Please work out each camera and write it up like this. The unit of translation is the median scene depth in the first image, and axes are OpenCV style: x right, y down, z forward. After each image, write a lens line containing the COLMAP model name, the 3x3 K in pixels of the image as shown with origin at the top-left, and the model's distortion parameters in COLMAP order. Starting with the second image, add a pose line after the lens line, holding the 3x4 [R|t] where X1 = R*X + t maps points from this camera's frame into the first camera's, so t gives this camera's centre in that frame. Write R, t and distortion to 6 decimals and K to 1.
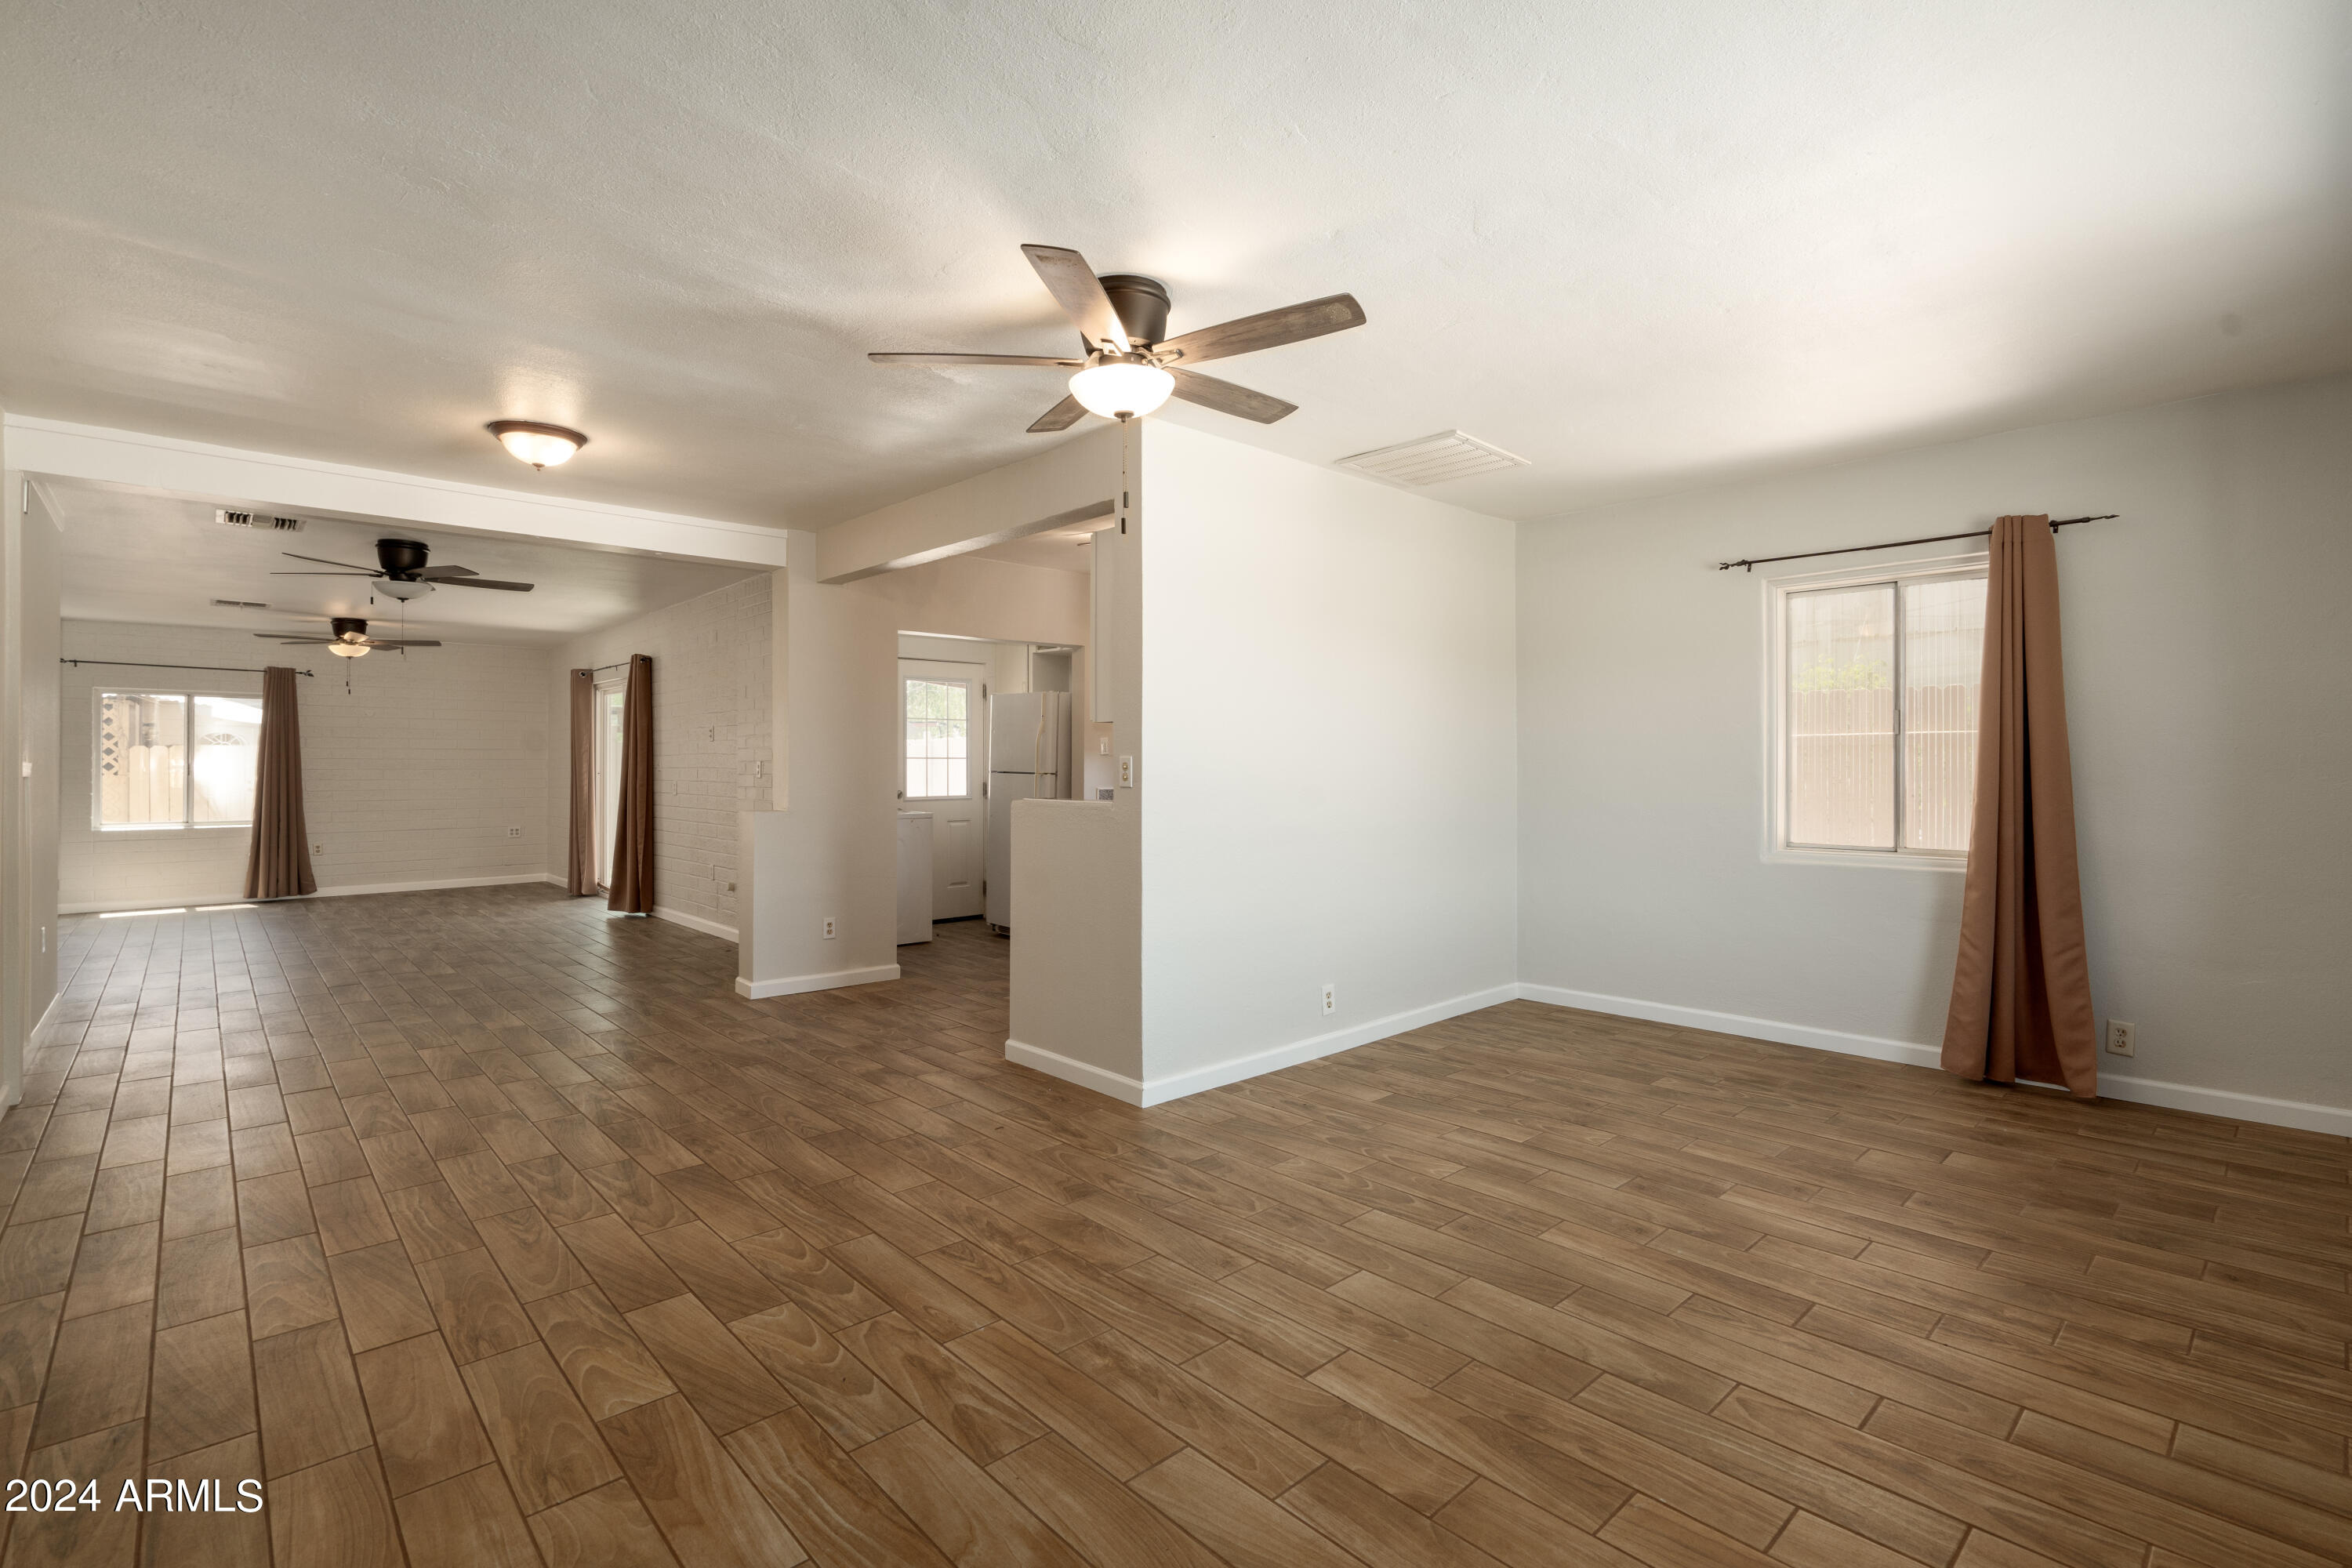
lens RADIAL K [[1064.2, 0, 1153.1], [0, 1064.2, 773.5], [0, 0, 1]] dist [-0.003158, -0.000491]
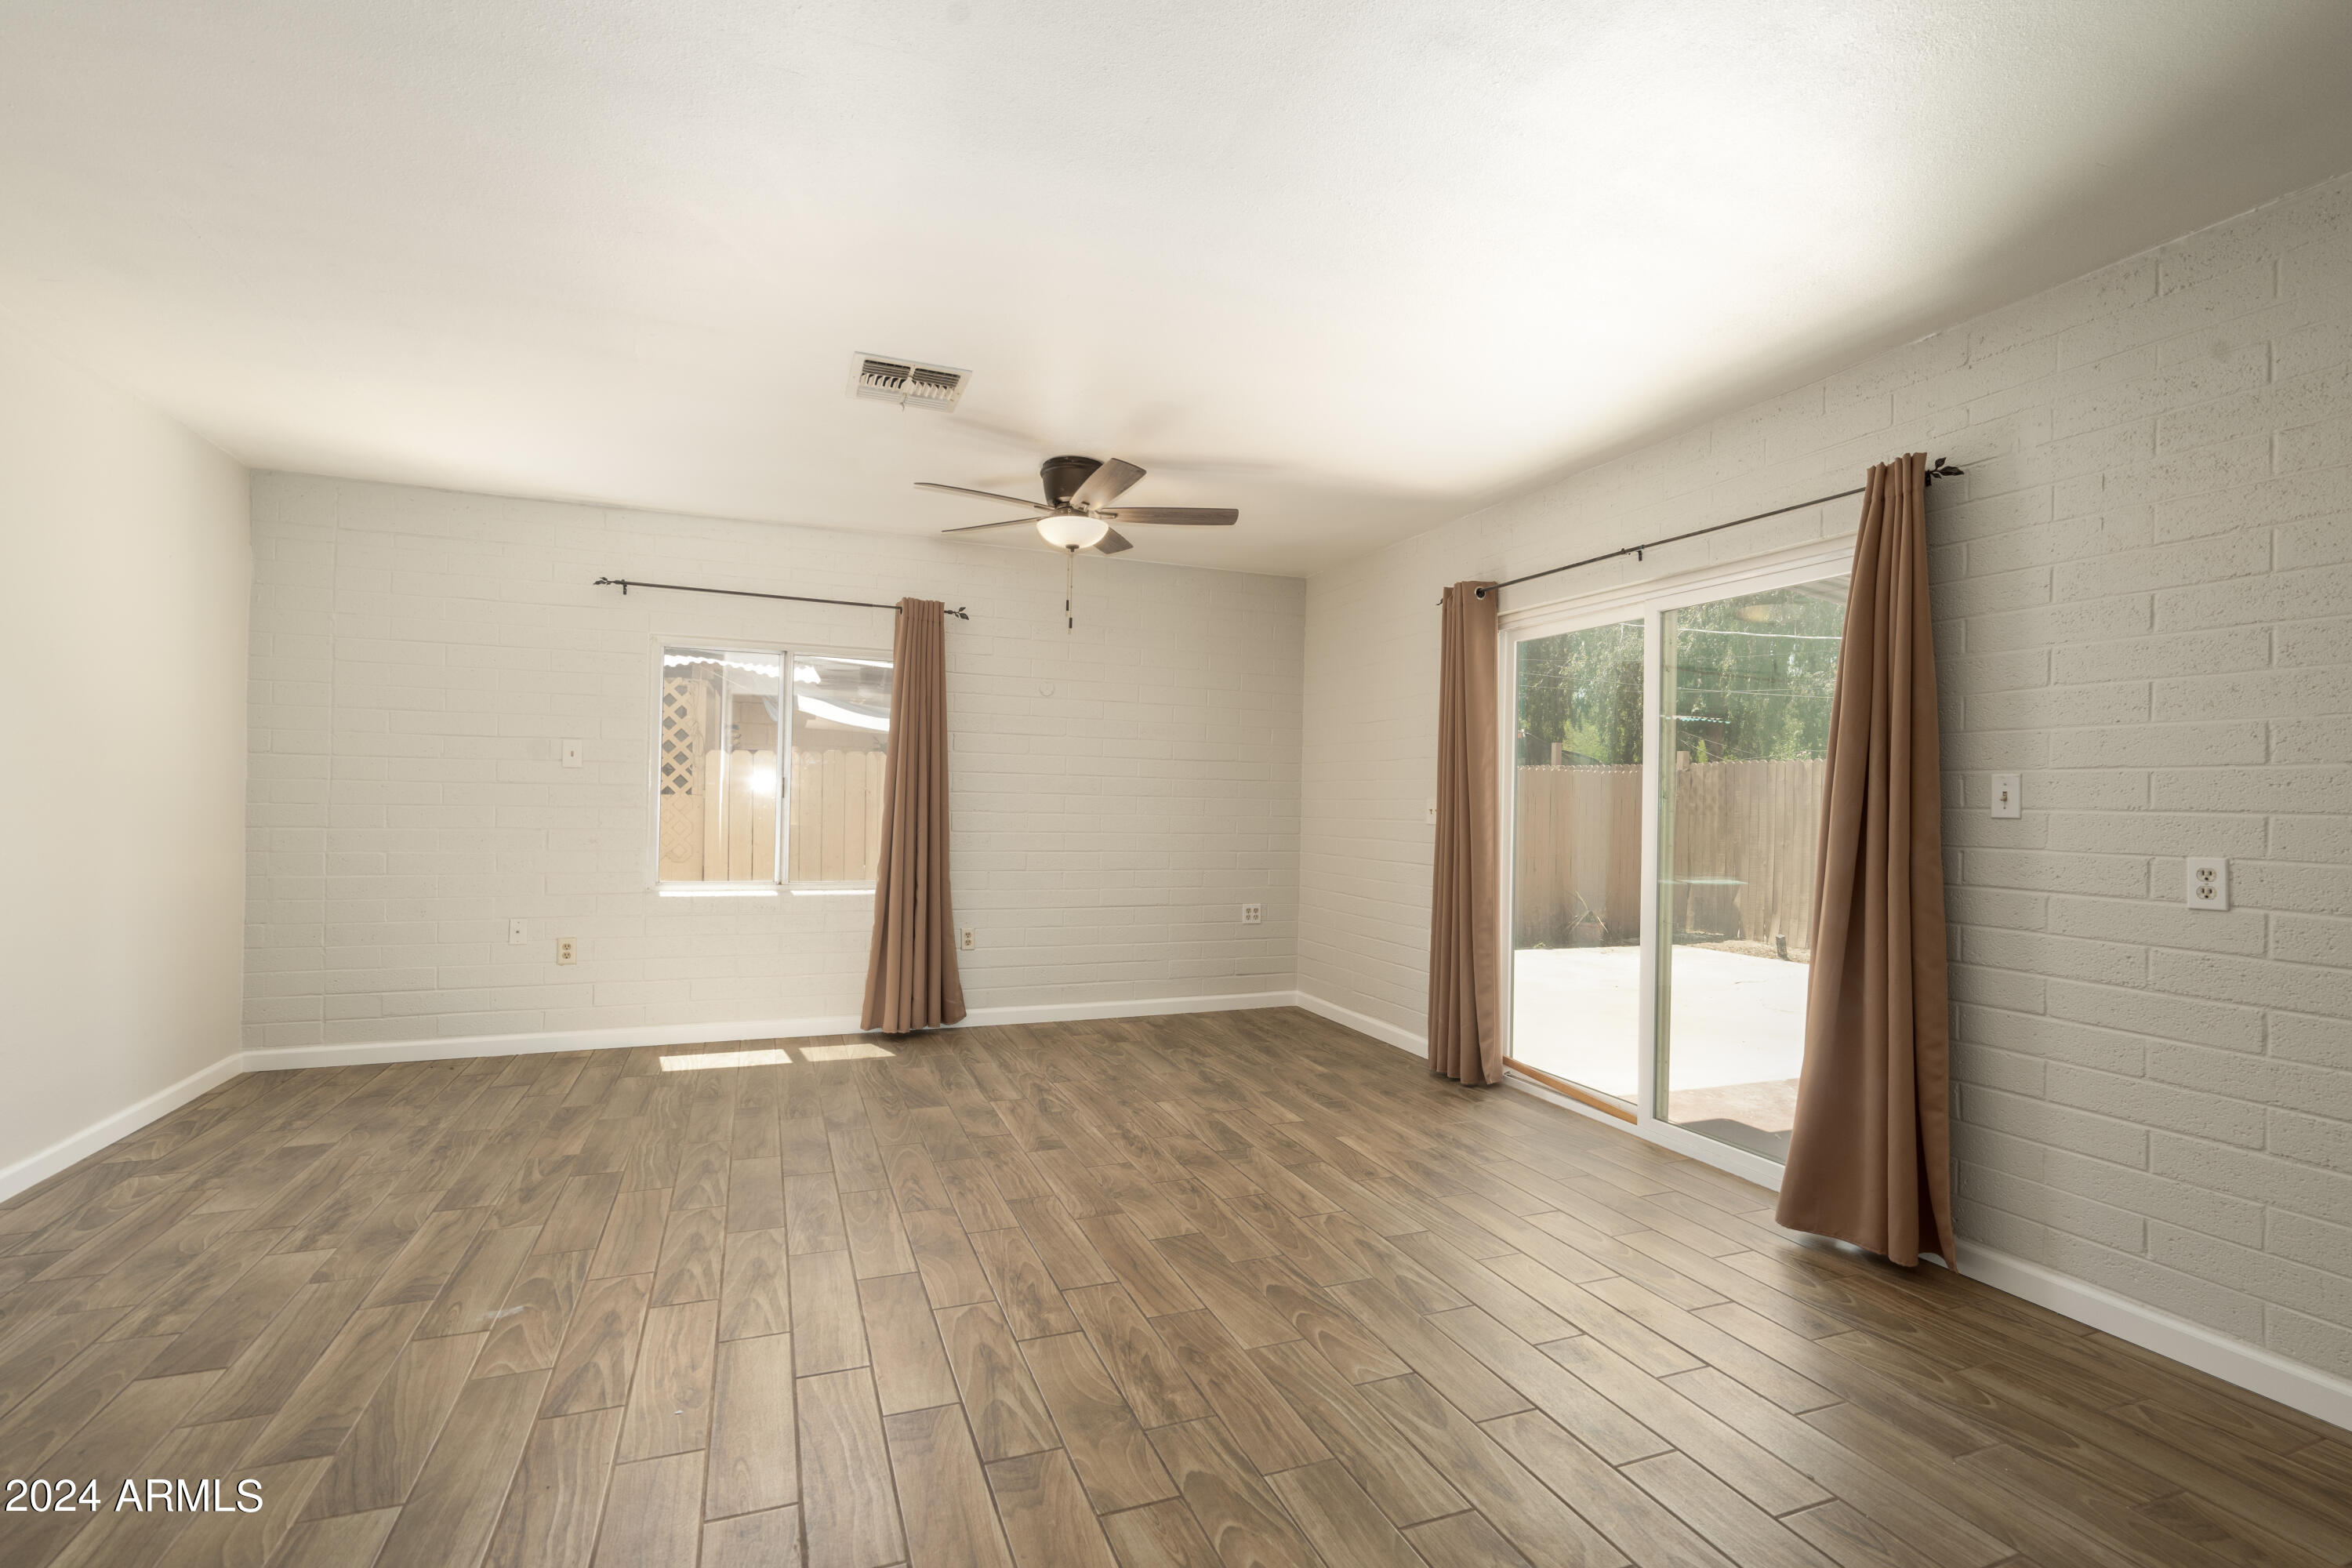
lens RADIAL K [[1064.2, 0, 1168.4], [0, 1064.2, 776.0], [0, 0, 1]] dist [-0.003158, -0.000491]
pose [[0.932742, 0.011602, -0.360359, -0.501229], [-0.021227, 0.999515, -0.022765, -0.000416], [0.359920, 0.028884, 0.932536, 0.533567]]
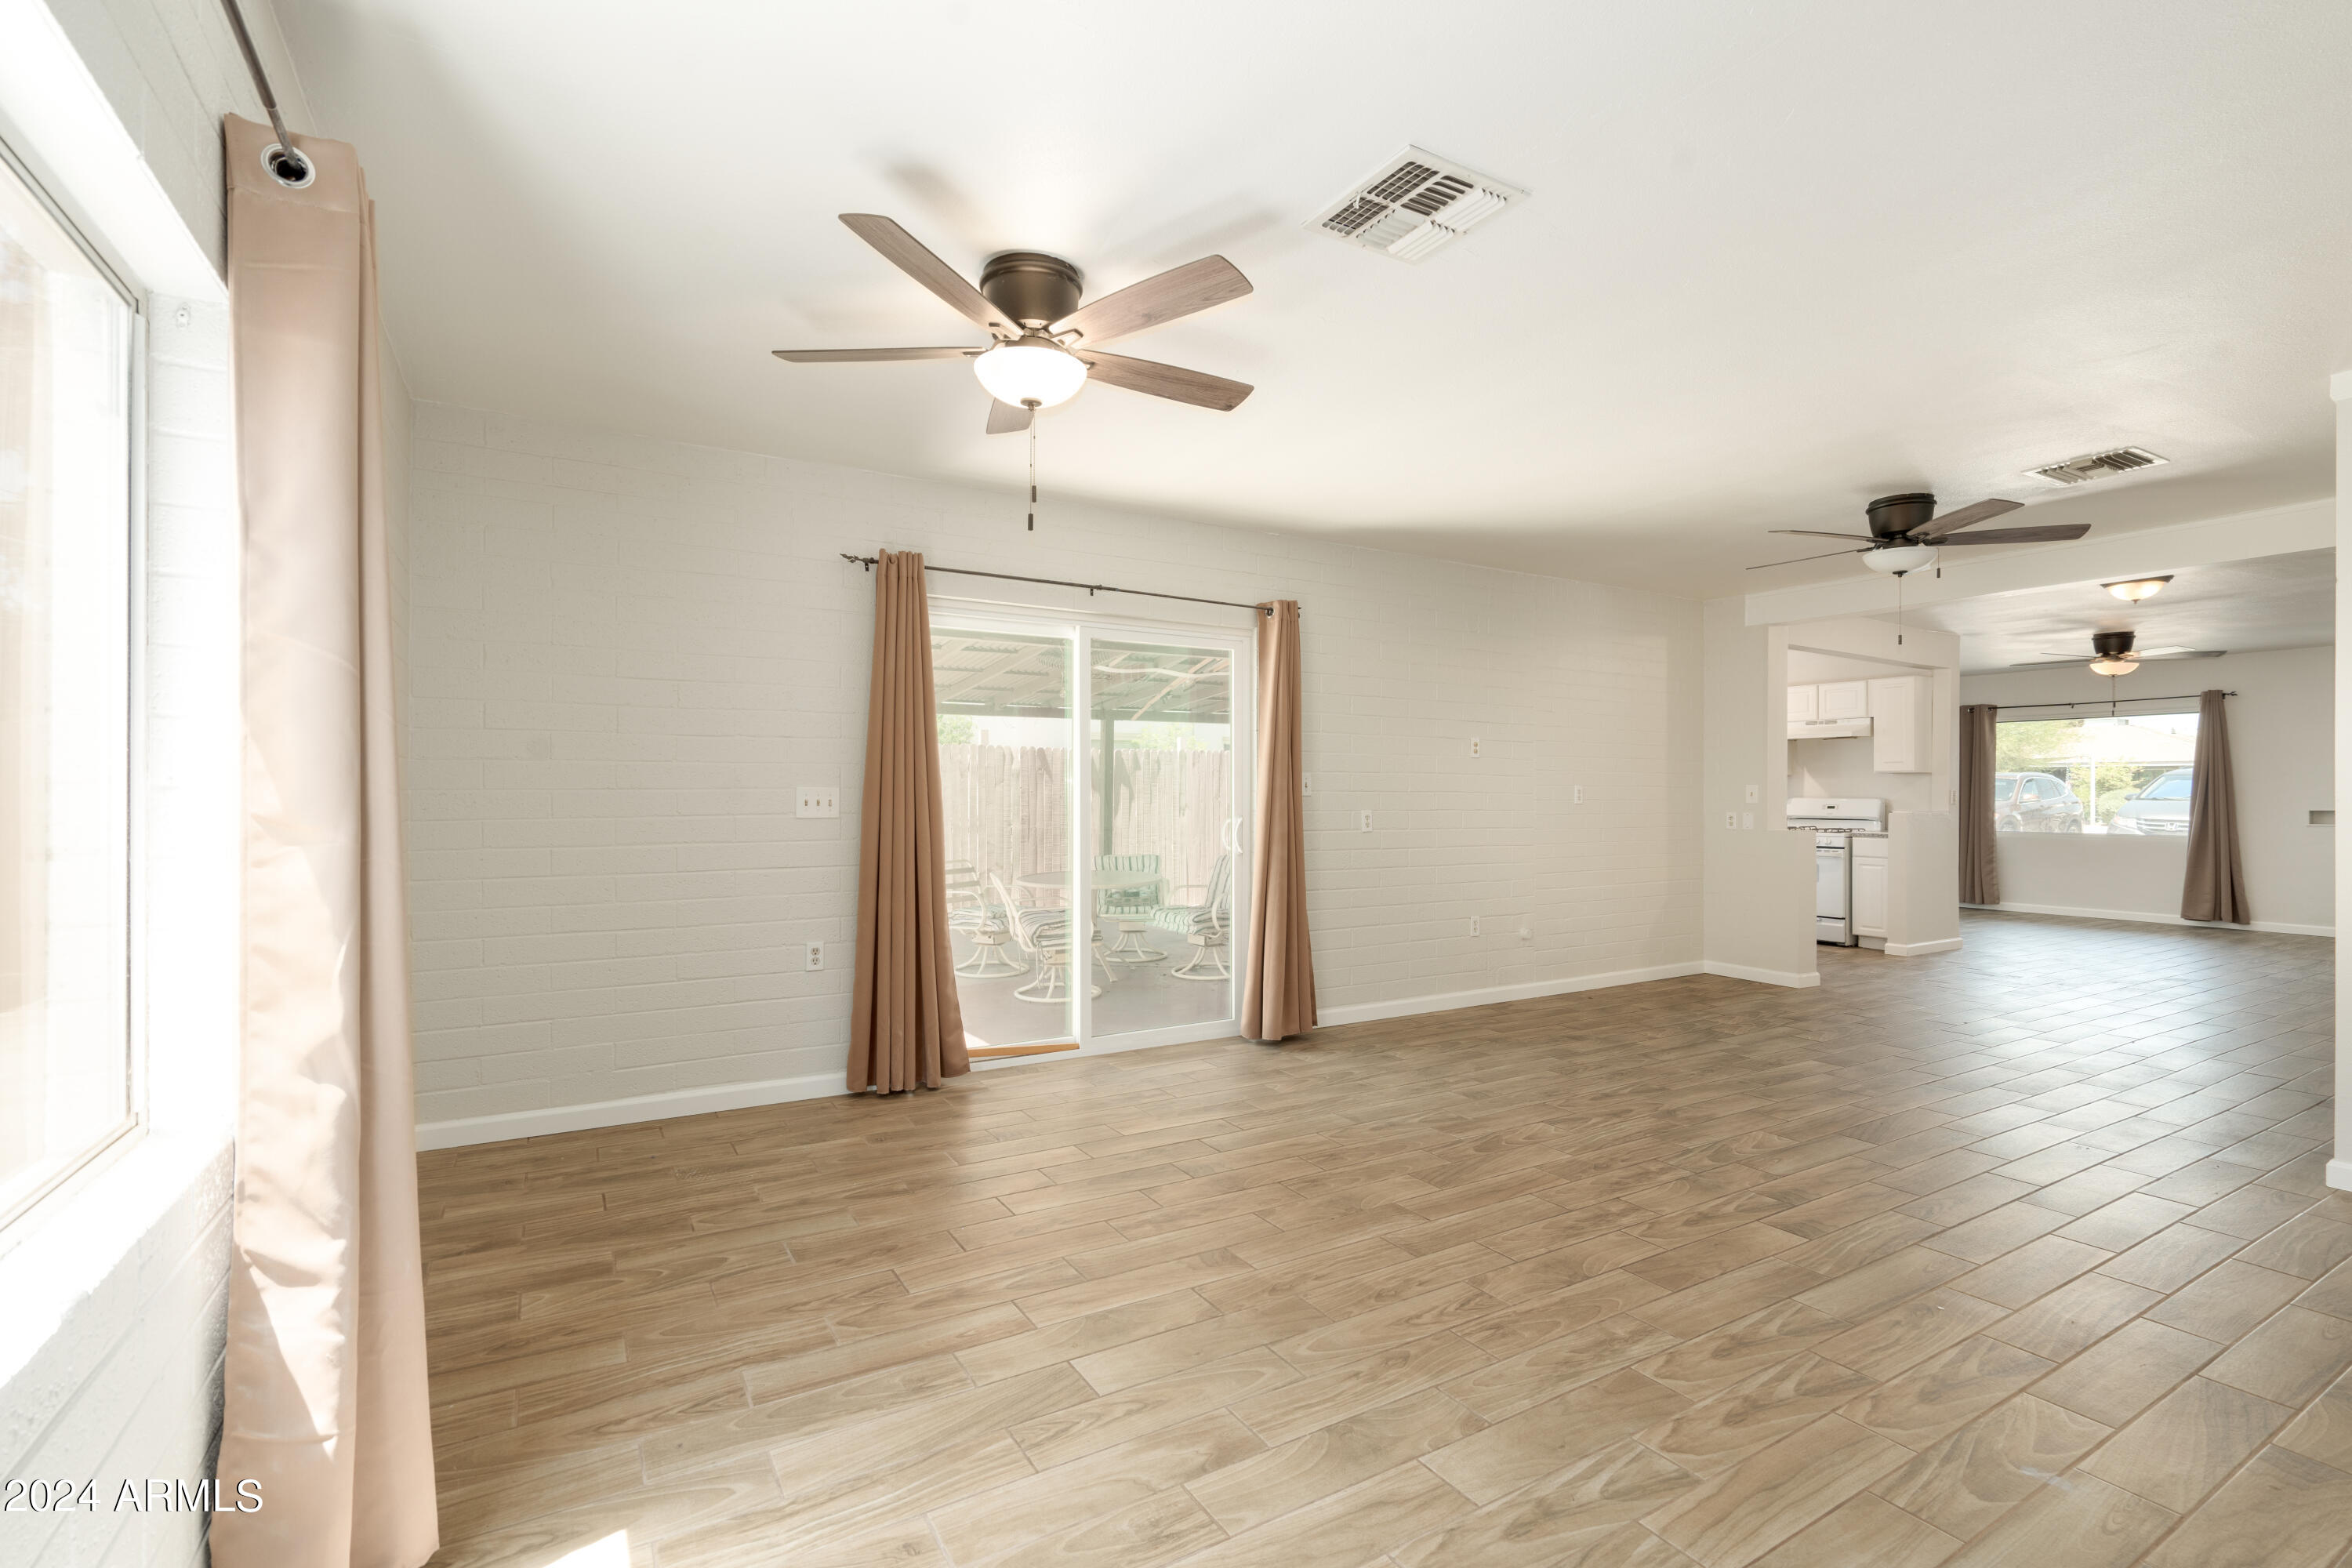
lens RADIAL K [[1064.2, 0, 1165.4], [0, 1064.2, 790.9], [0, 0, 1]] dist [-0.003158, -0.000491]
pose [[0.192313, 0.007142, 0.981308, -6.103390], [-0.000724, 0.999974, -0.007136, 0.010337], [-0.981333, 0.000662, 0.192314, 4.235668]]
